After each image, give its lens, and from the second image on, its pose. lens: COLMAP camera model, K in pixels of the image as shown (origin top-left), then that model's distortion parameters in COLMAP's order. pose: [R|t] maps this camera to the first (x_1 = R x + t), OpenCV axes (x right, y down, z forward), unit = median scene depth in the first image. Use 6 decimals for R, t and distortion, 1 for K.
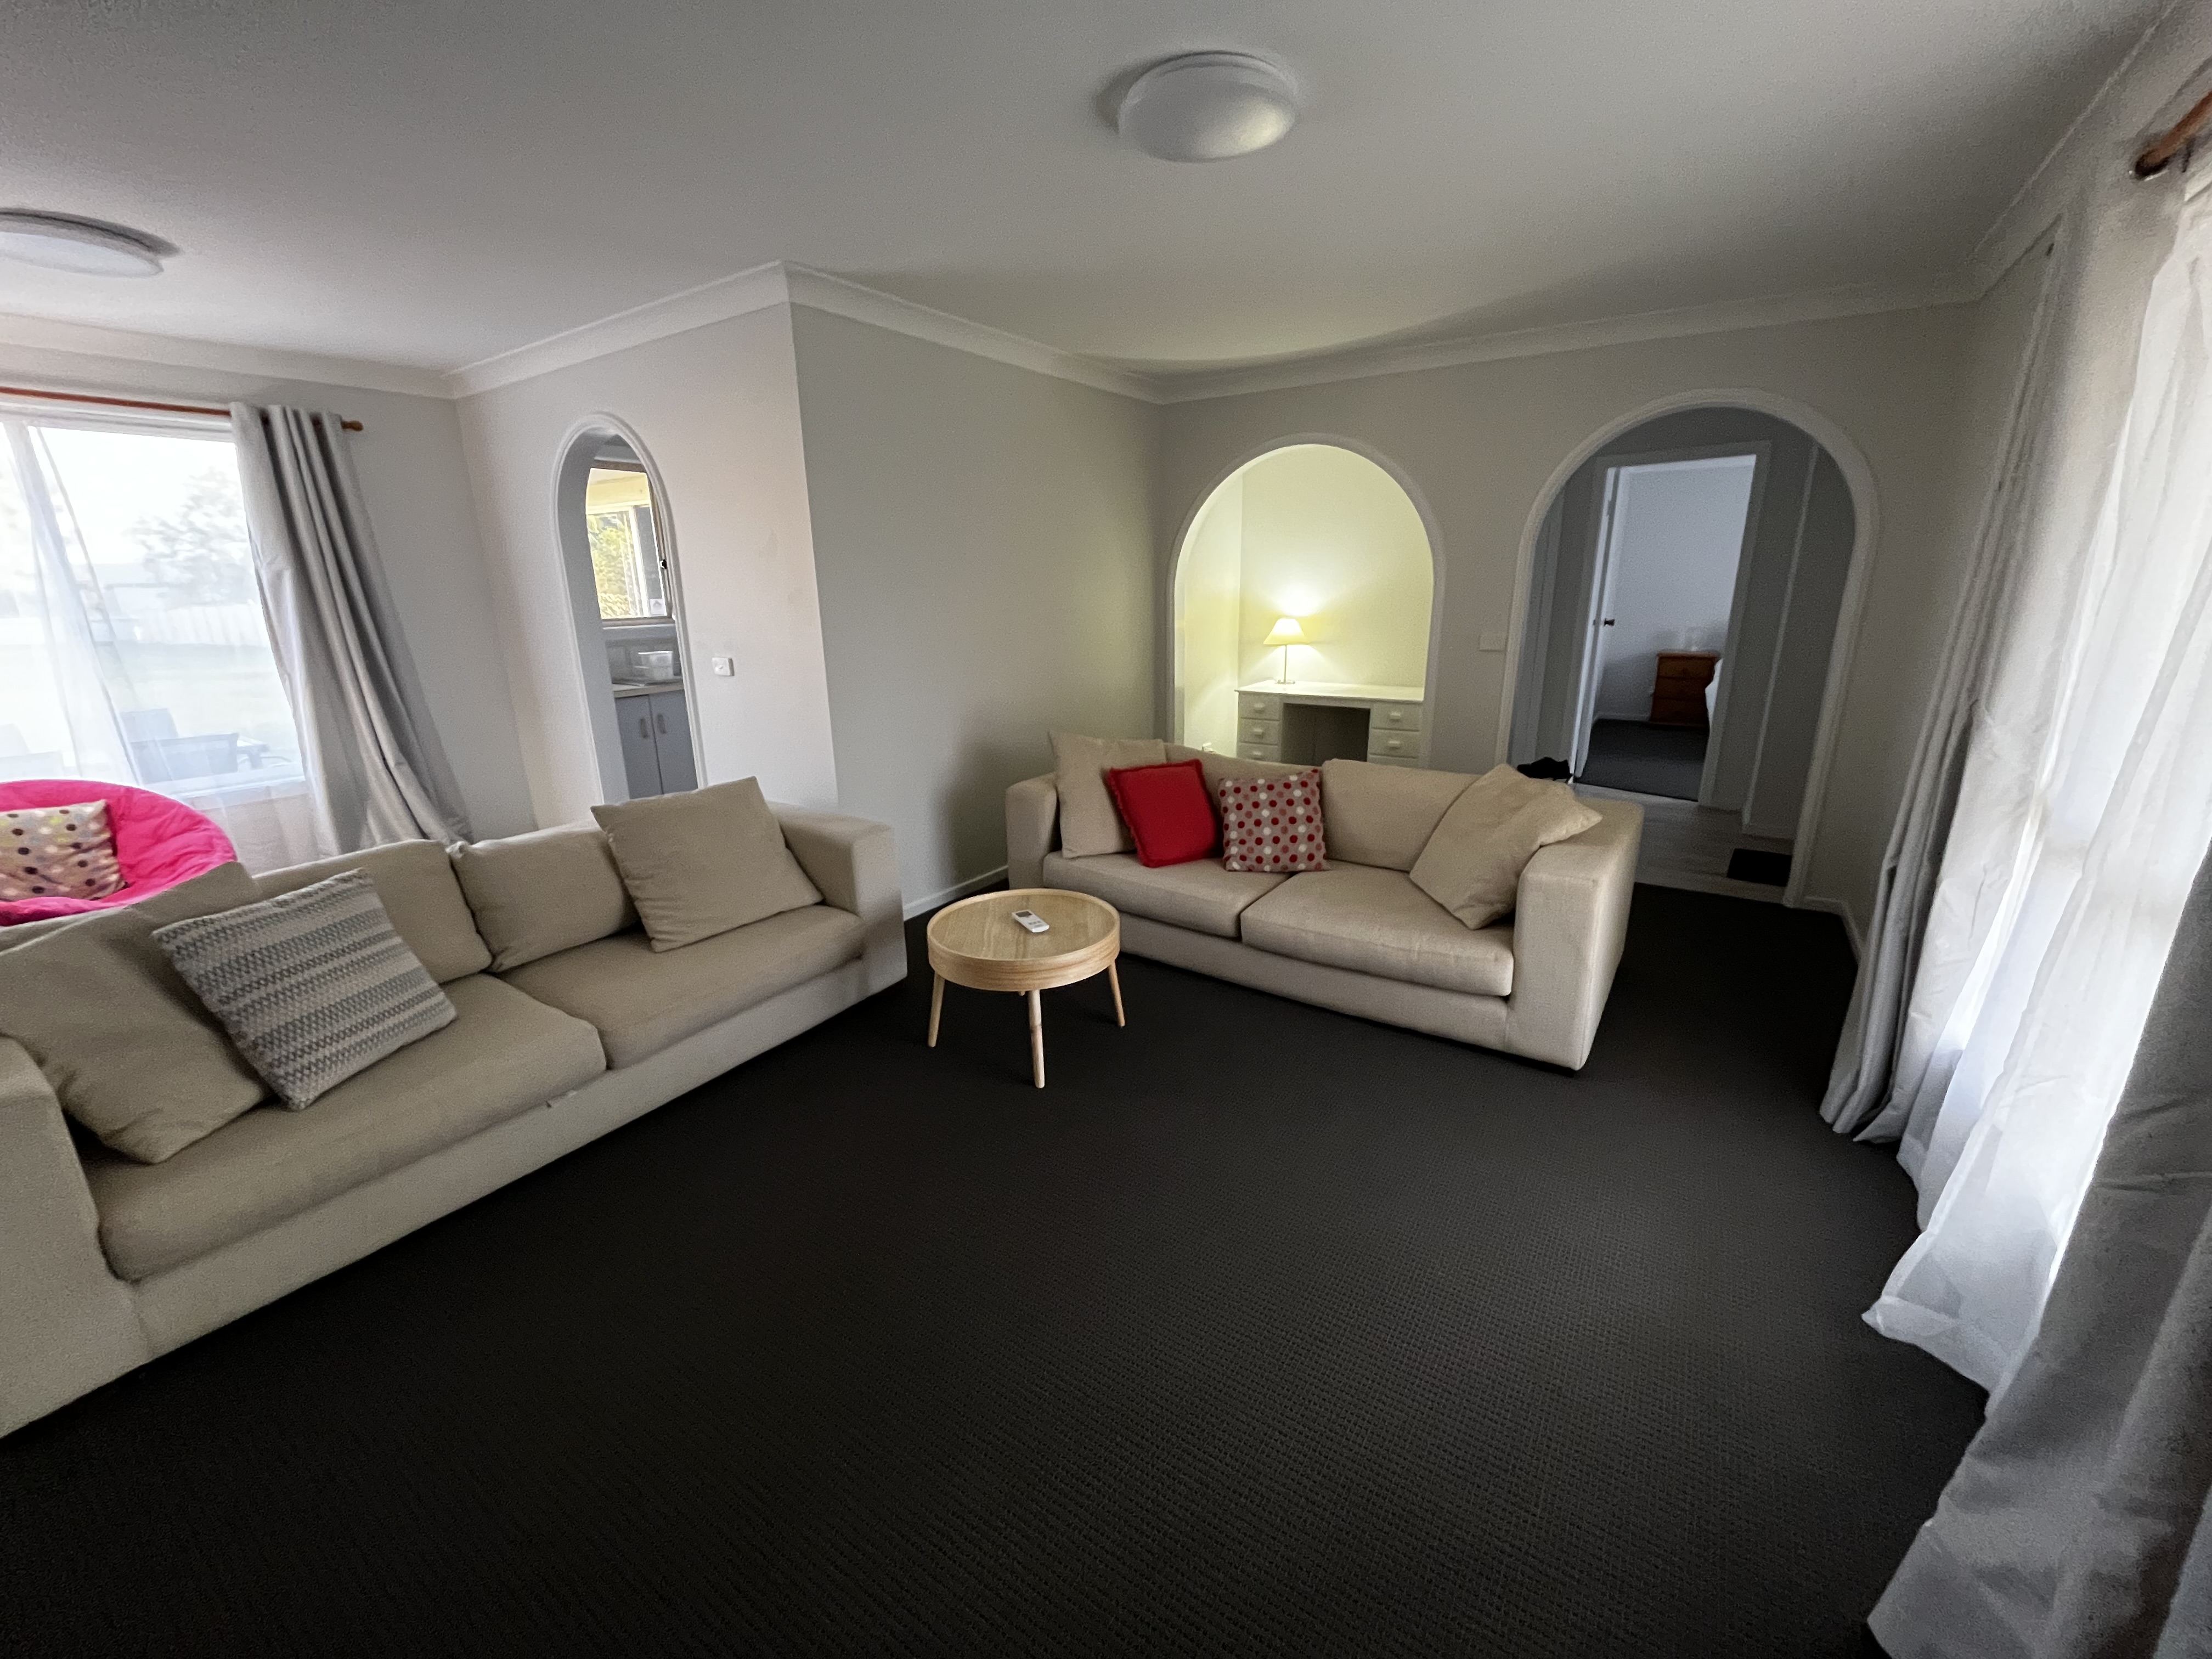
lens RADIAL K [[887.8, 0, 1106.0], [0, 887.8, 836.3], [0, 0, 1]] dist [-0.000201, -0.001259]
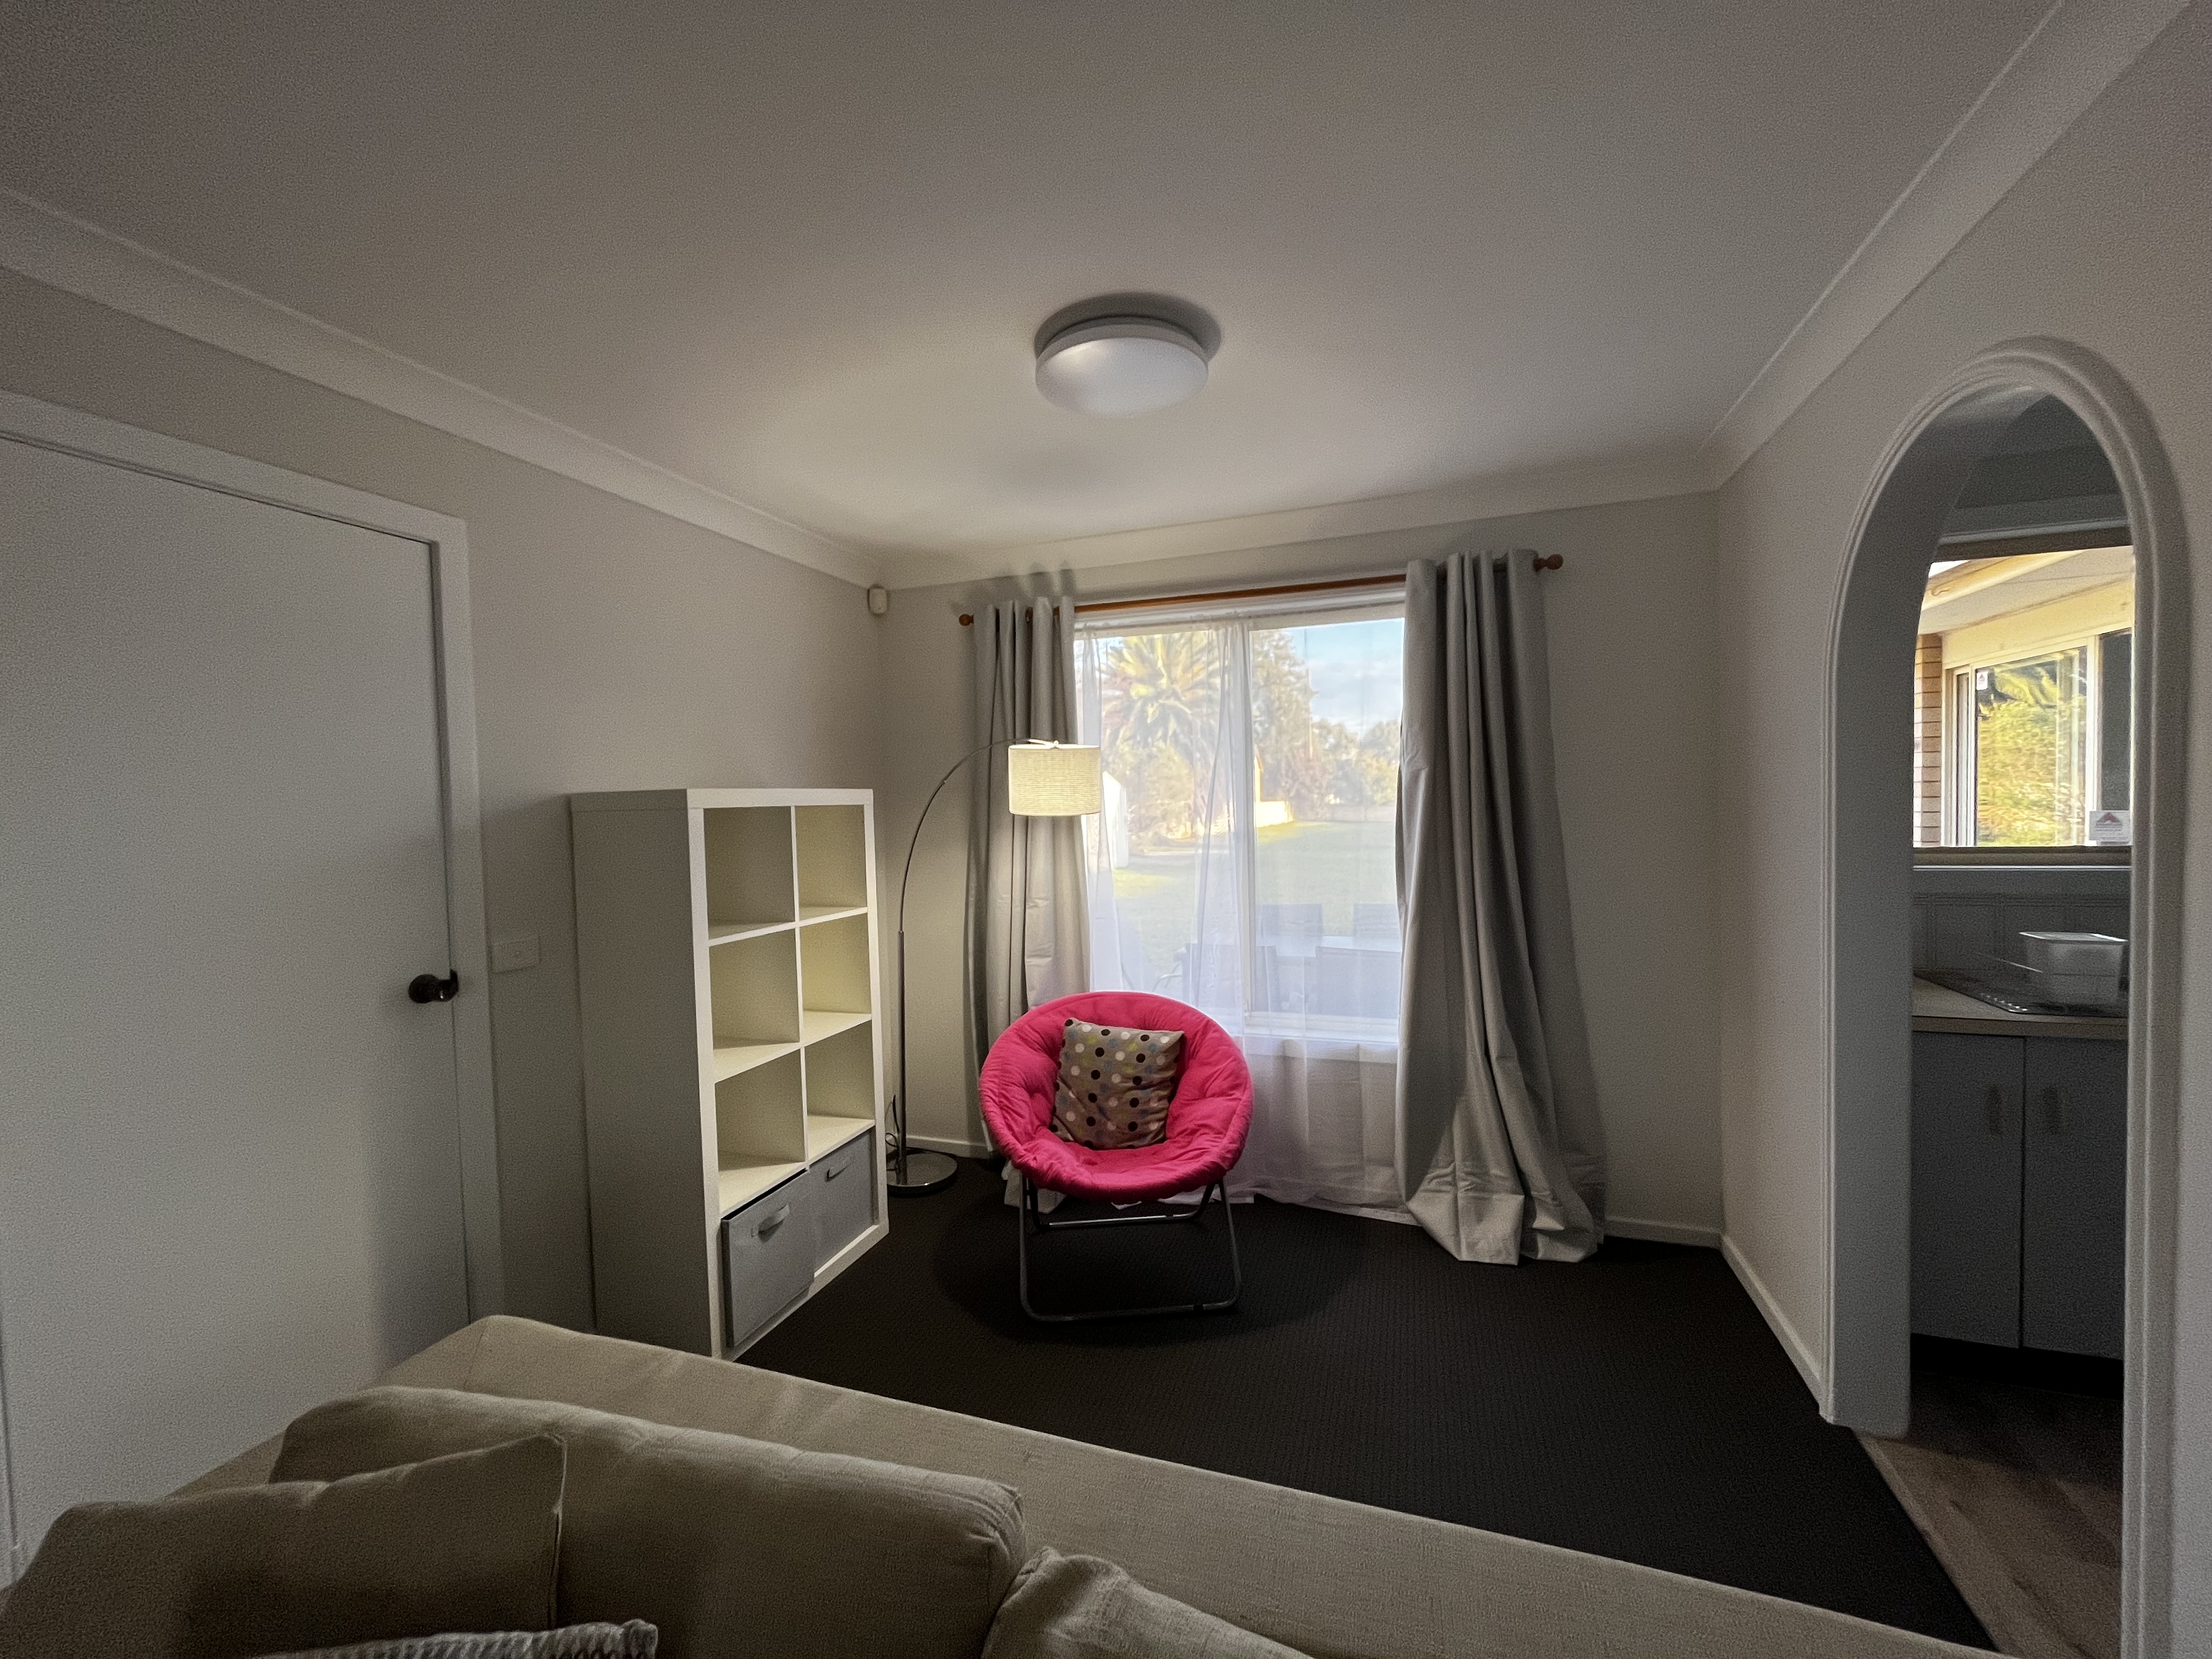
lens RADIAL K [[887.8, 0, 1103.7], [0, 887.8, 822.6], [0, 0, 1]] dist [-0.000201, -0.001259]
pose [[0.245975, 0.027972, -0.968872, -0.284680], [-0.251454, 0.967203, -0.035915, -0.170504], [0.936091, 0.252461, 0.244942, 0.600622]]
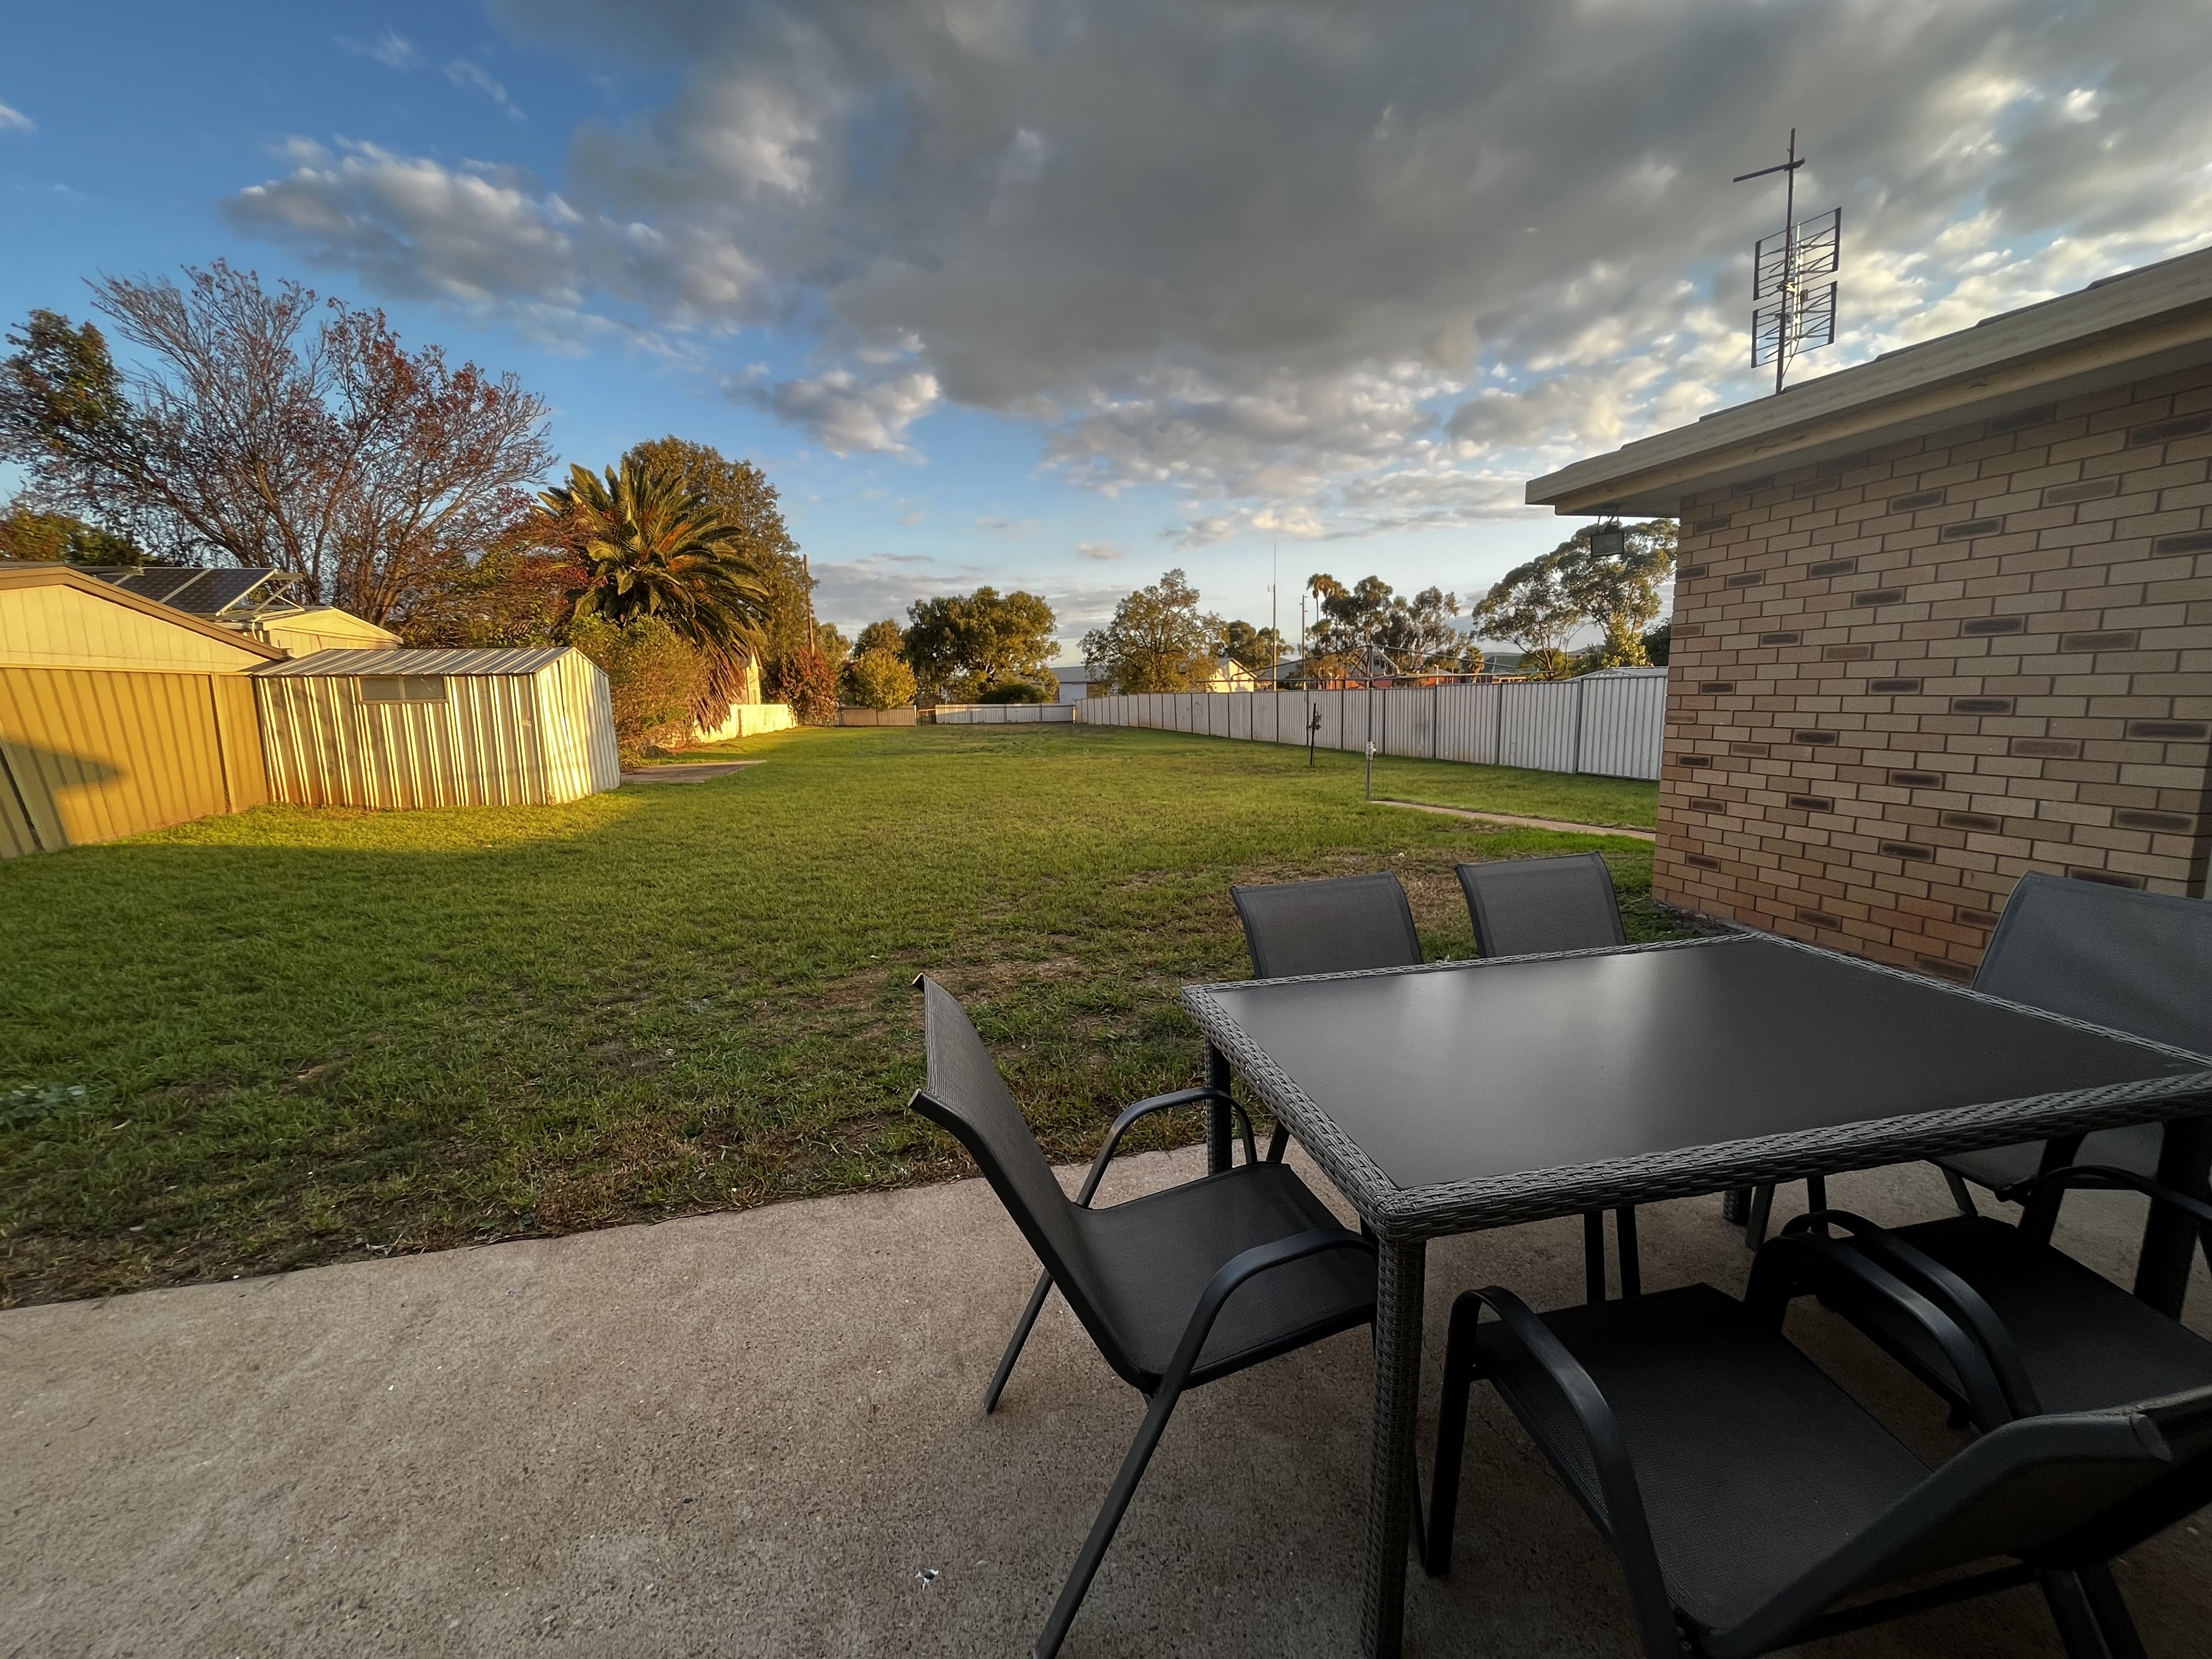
lens RADIAL K [[887.8, 0, 1104.5], [0, 887.8, 825.1], [0, 0, 1]] dist [-0.000201, -0.001259]
pose [[0.724487, 0.094475, -0.682783, -0.342037], [-0.179445, 0.982258, -0.054492, -0.169843], [0.665521, 0.162001, 0.728586, 0.610018]]
